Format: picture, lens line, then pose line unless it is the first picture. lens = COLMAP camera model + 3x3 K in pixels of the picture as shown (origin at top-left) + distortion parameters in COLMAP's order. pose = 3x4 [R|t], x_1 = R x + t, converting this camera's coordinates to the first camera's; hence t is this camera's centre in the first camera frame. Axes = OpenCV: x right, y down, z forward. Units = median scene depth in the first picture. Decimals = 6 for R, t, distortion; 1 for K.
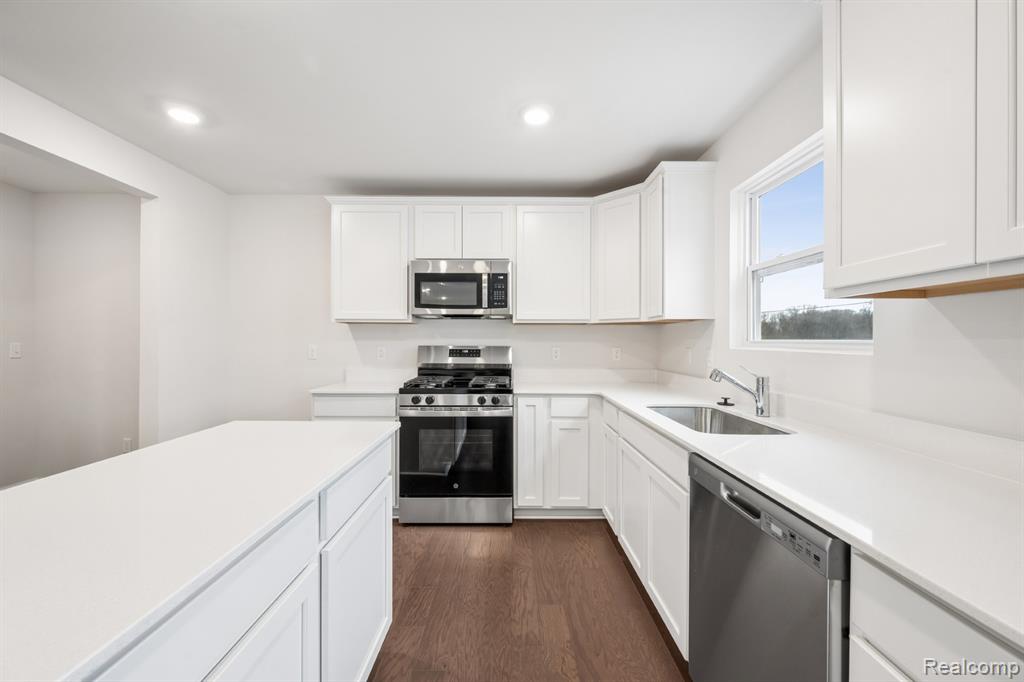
lens RADIAL K [[406.1, 0, 513.8], [0, 406.1, 340.0], [0, 0, 1]] dist [0.009911, -0.000654]
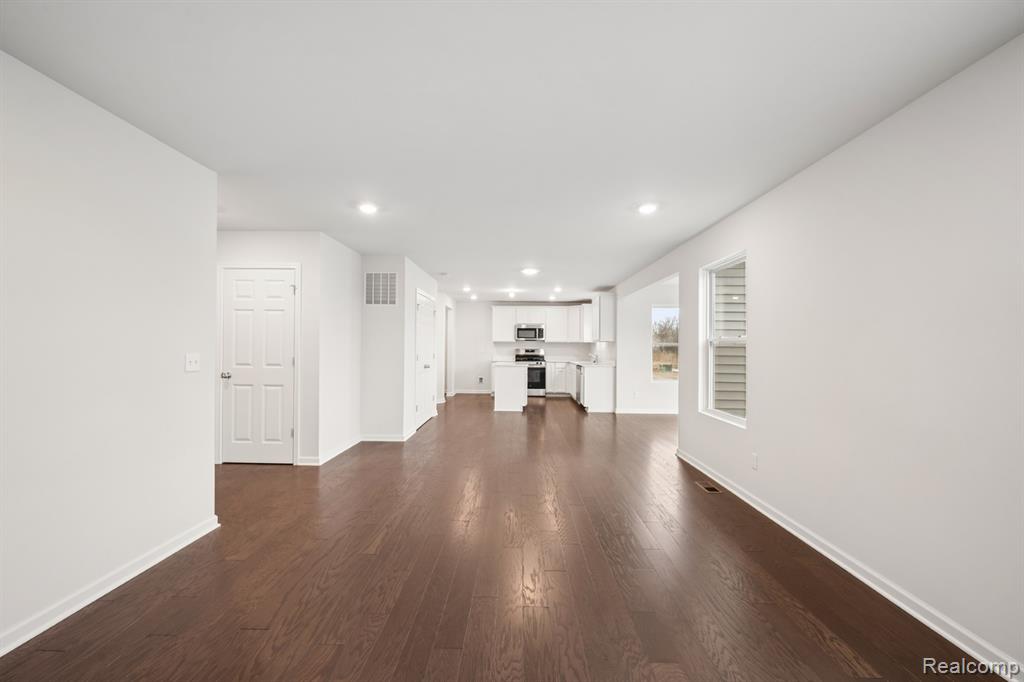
lens RADIAL K [[406.1, 0, 508.5], [0, 406.1, 346.1], [0, 0, 1]] dist [0.009911, -0.000654]
pose [[0.999952, 0.008347, -0.005123, -0.315236], [-0.008394, 0.999922, -0.009235, 0.026032], [0.005046, 0.009278, 0.999944, -2.657287]]
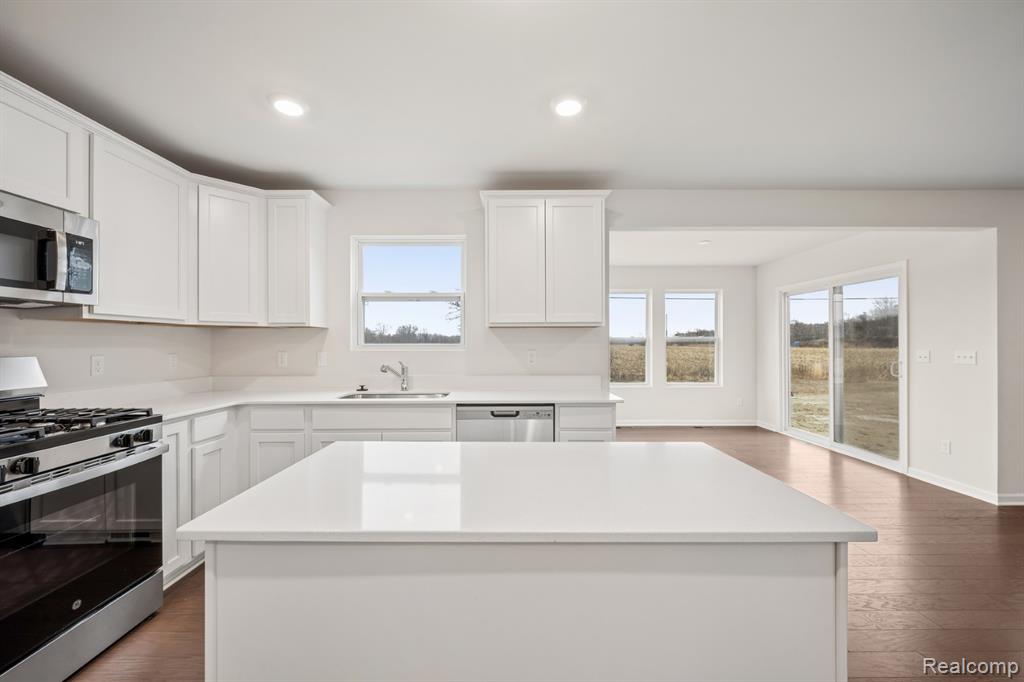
lens RADIAL K [[406.1, 0, 510.9], [0, 406.1, 339.4], [0, 0, 1]] dist [0.009911, -0.000654]
pose [[0.002458, 0.007732, 0.999967, -0.678613], [0.002497, 0.999967, -0.007738, -0.002714], [-0.999994, 0.002516, 0.002439, 0.375732]]
